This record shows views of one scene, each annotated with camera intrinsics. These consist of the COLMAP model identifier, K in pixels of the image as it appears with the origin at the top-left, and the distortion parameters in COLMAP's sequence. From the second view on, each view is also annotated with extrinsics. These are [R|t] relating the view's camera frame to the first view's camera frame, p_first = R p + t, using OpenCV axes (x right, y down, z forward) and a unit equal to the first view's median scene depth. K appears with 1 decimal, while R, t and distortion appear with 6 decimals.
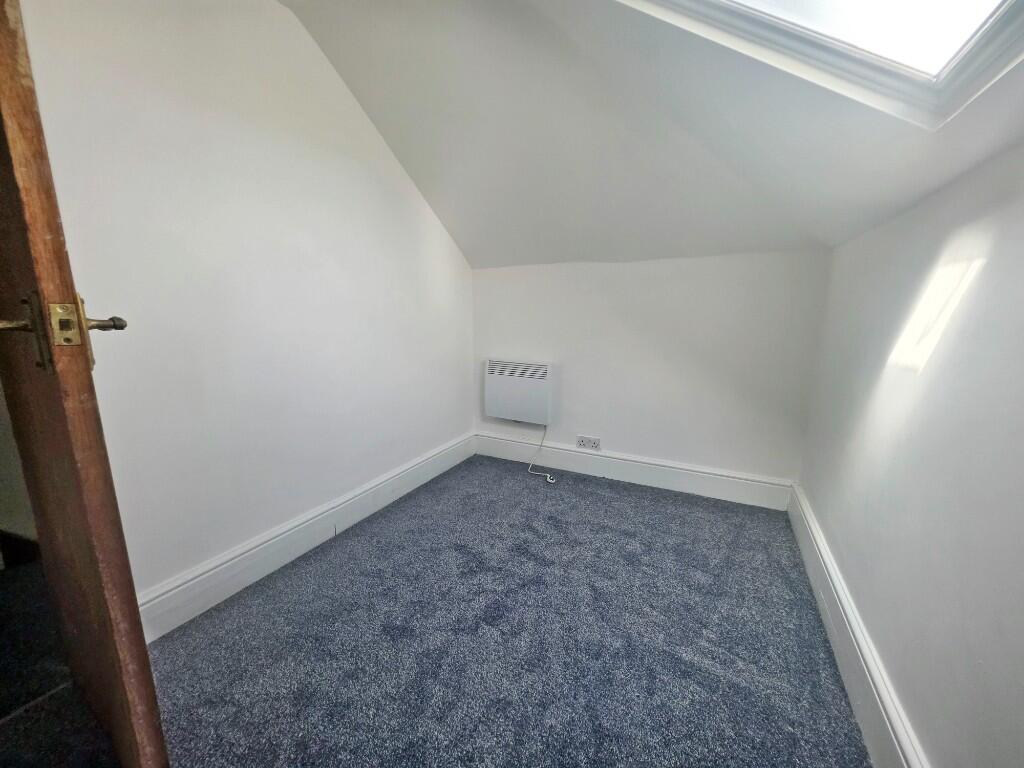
lens RADIAL K [[409.5, 0, 514.5], [0, 409.5, 387.5], [0, 0, 1]] dist [0.001949, 0.000158]
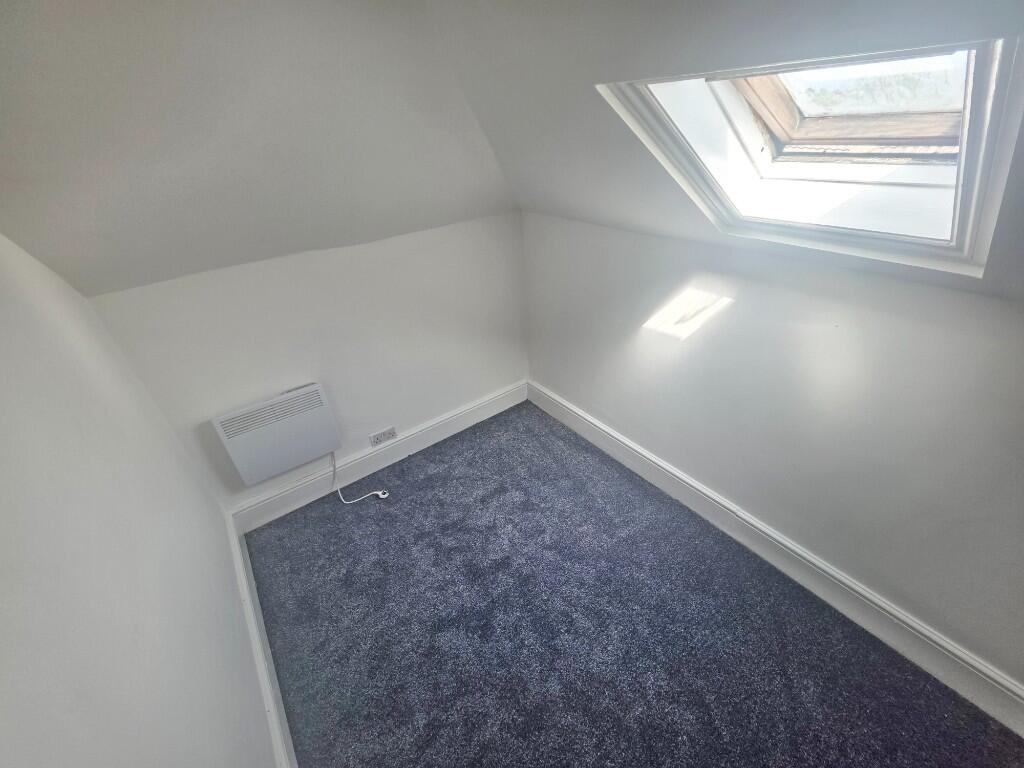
lens RADIAL K [[409.5, 0, 514.5], [0, 409.5, 387.5], [0, 0, 1]] dist [0.001949, 0.000158]
pose [[0.447854, -0.506305, 0.736941, -0.494925], [0.215254, 0.861033, 0.460746, -0.509085], [-0.867809, -0.047718, 0.494602, 0.411899]]
